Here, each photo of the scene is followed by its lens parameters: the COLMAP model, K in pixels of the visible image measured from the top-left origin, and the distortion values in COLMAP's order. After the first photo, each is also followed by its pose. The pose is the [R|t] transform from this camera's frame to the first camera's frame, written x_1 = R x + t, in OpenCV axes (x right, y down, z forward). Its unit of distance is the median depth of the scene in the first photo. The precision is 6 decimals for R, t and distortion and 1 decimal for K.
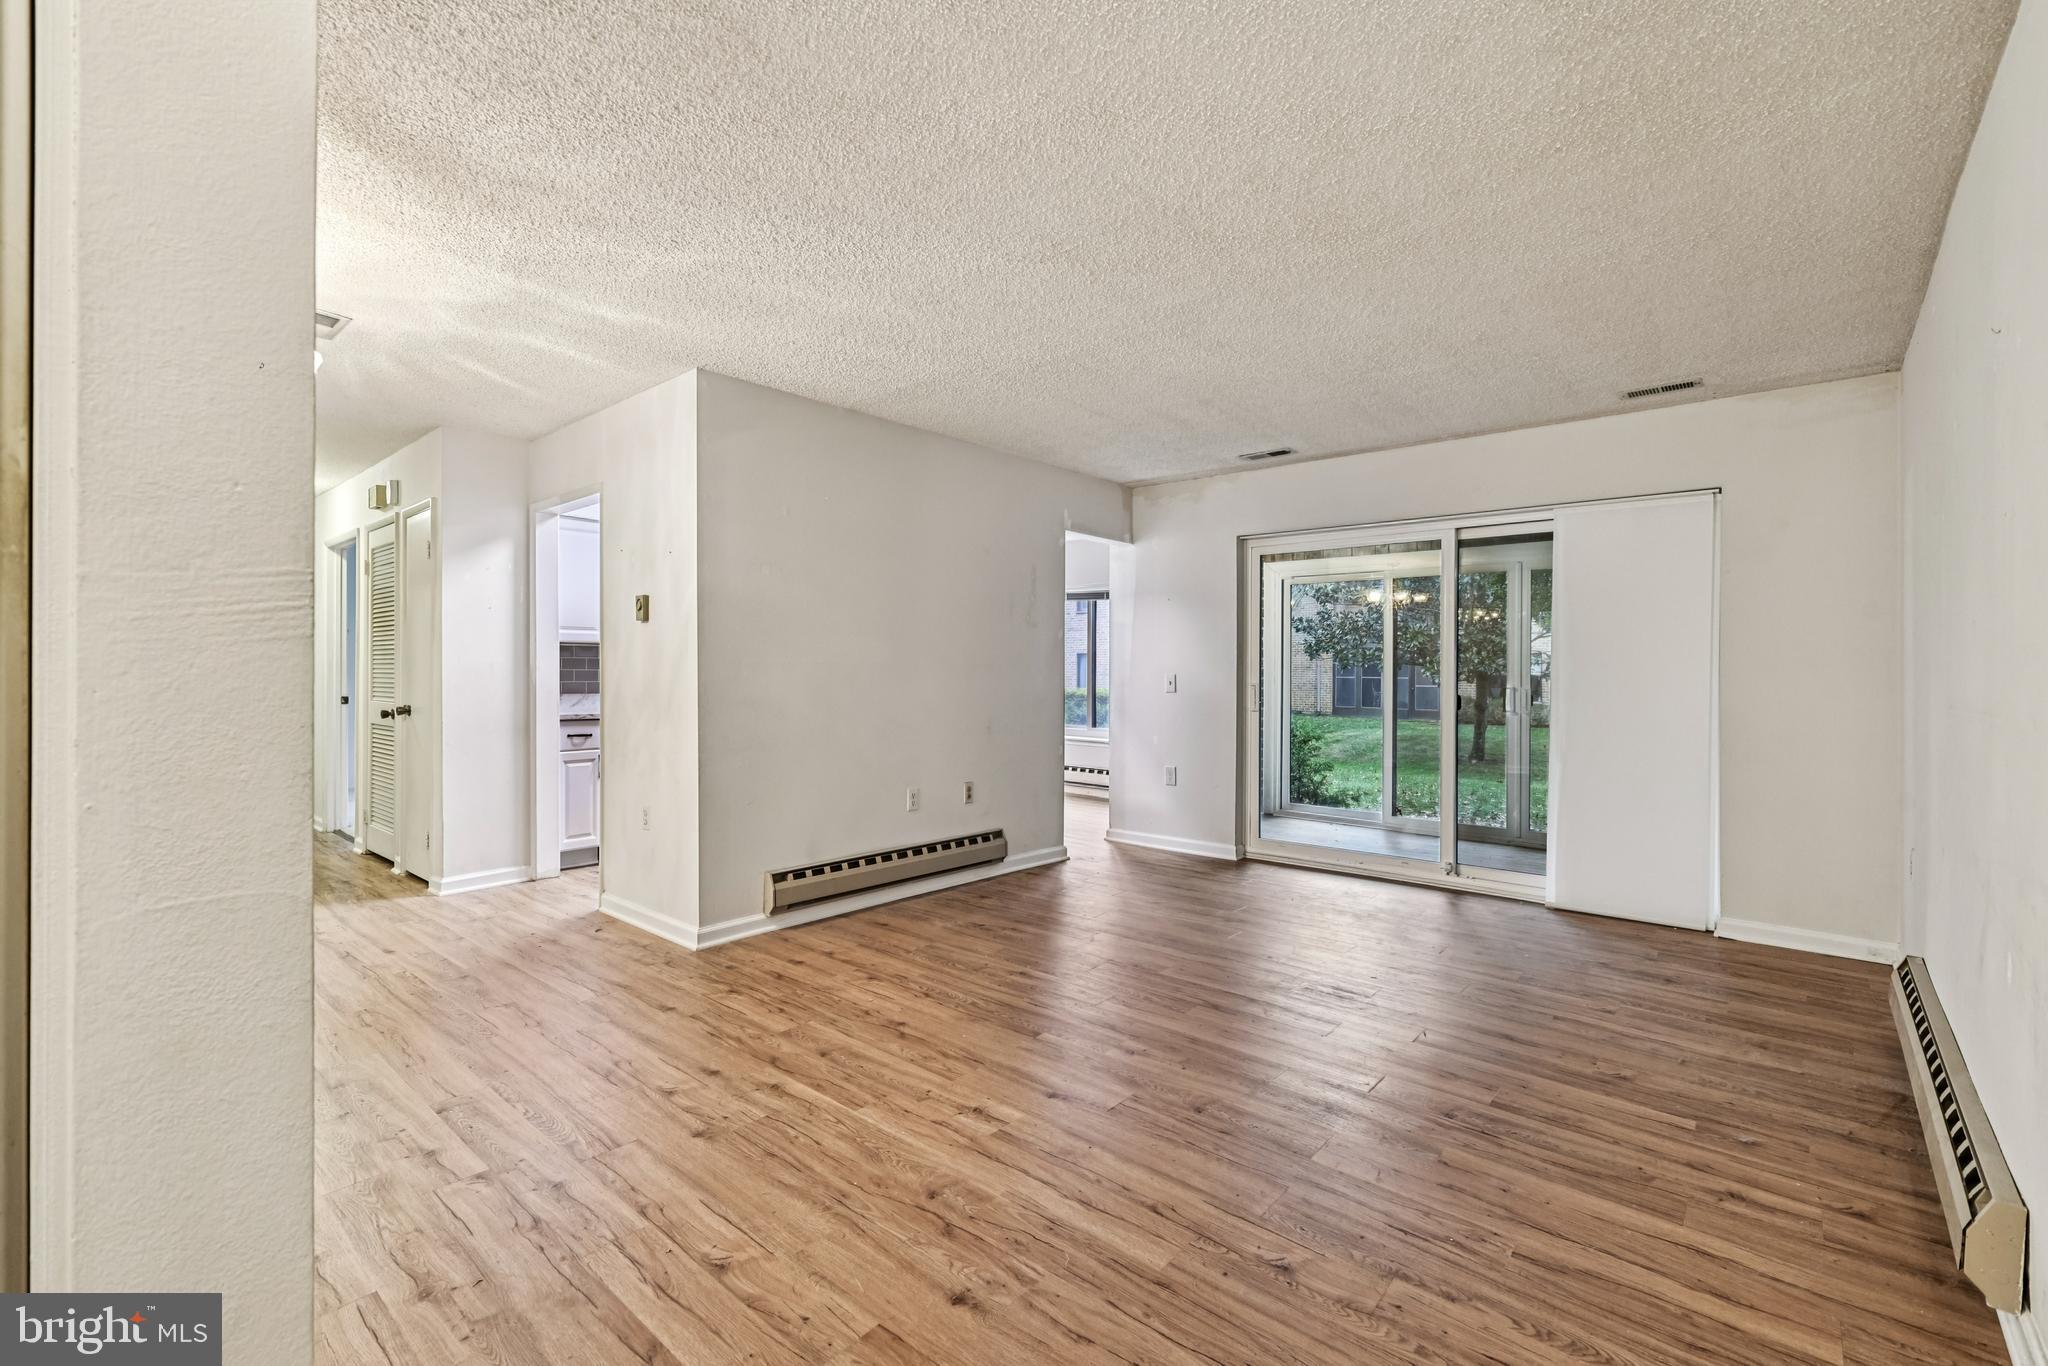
lens RADIAL K [[887.9, 0, 1010.8], [0, 887.9, 677.9], [0, 0, 1]] dist [0.005476, 0.000058]
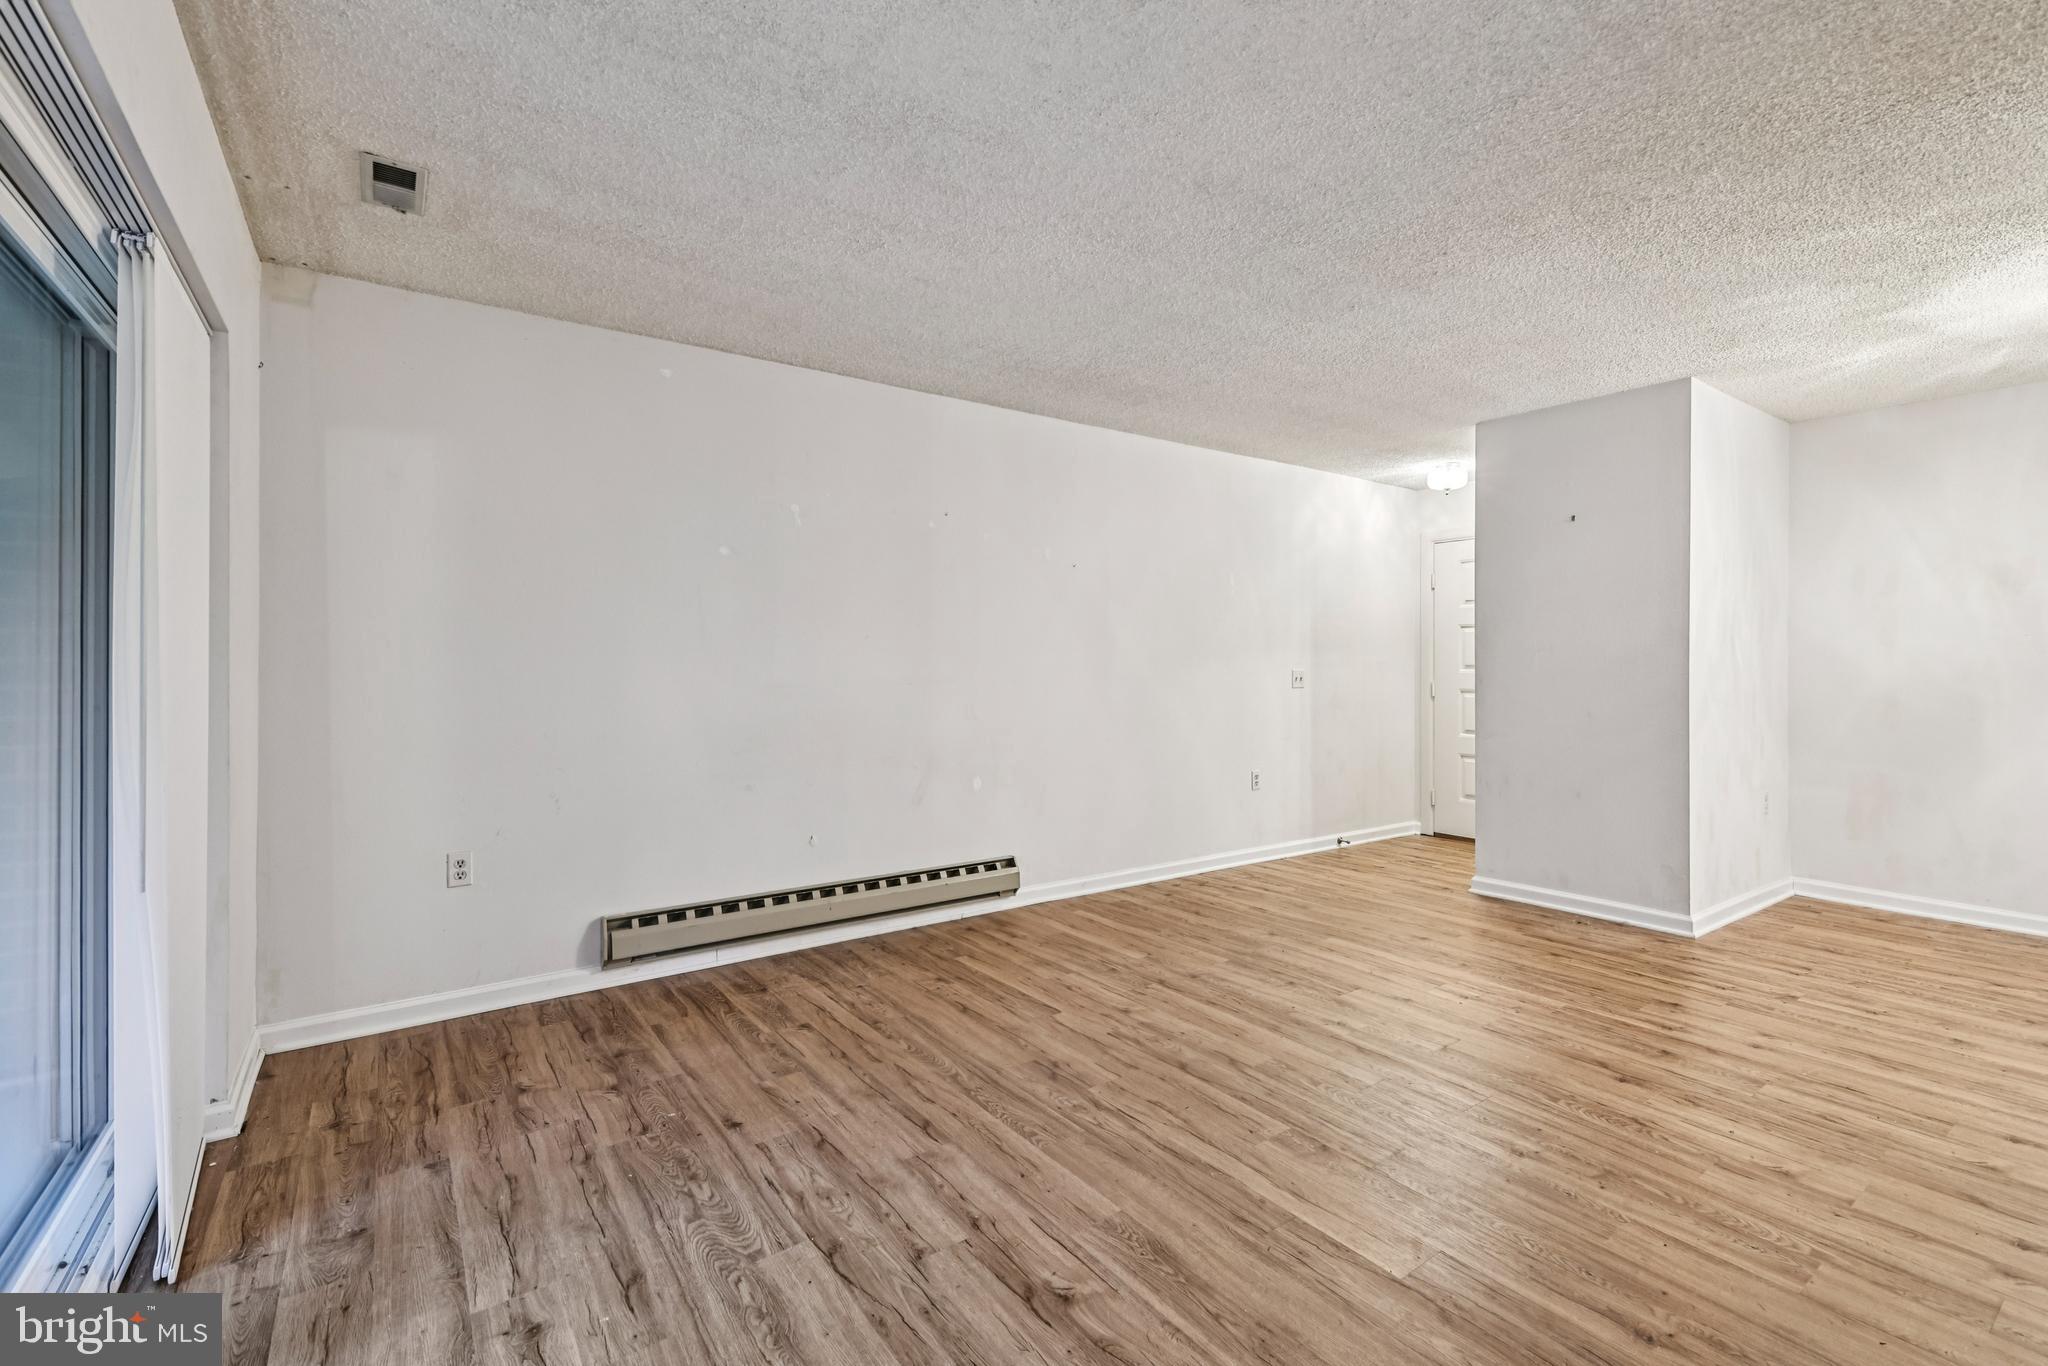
lens RADIAL K [[887.9, 0, 1023.4], [0, 887.9, 671.2], [0, 0, 1]] dist [0.005476, 0.000058]
pose [[-0.973668, -0.006084, 0.227890, 0.232561], [-0.002144, 0.999844, 0.017530, -0.017869], [-0.227961, 0.016580, -0.973529, 1.856422]]
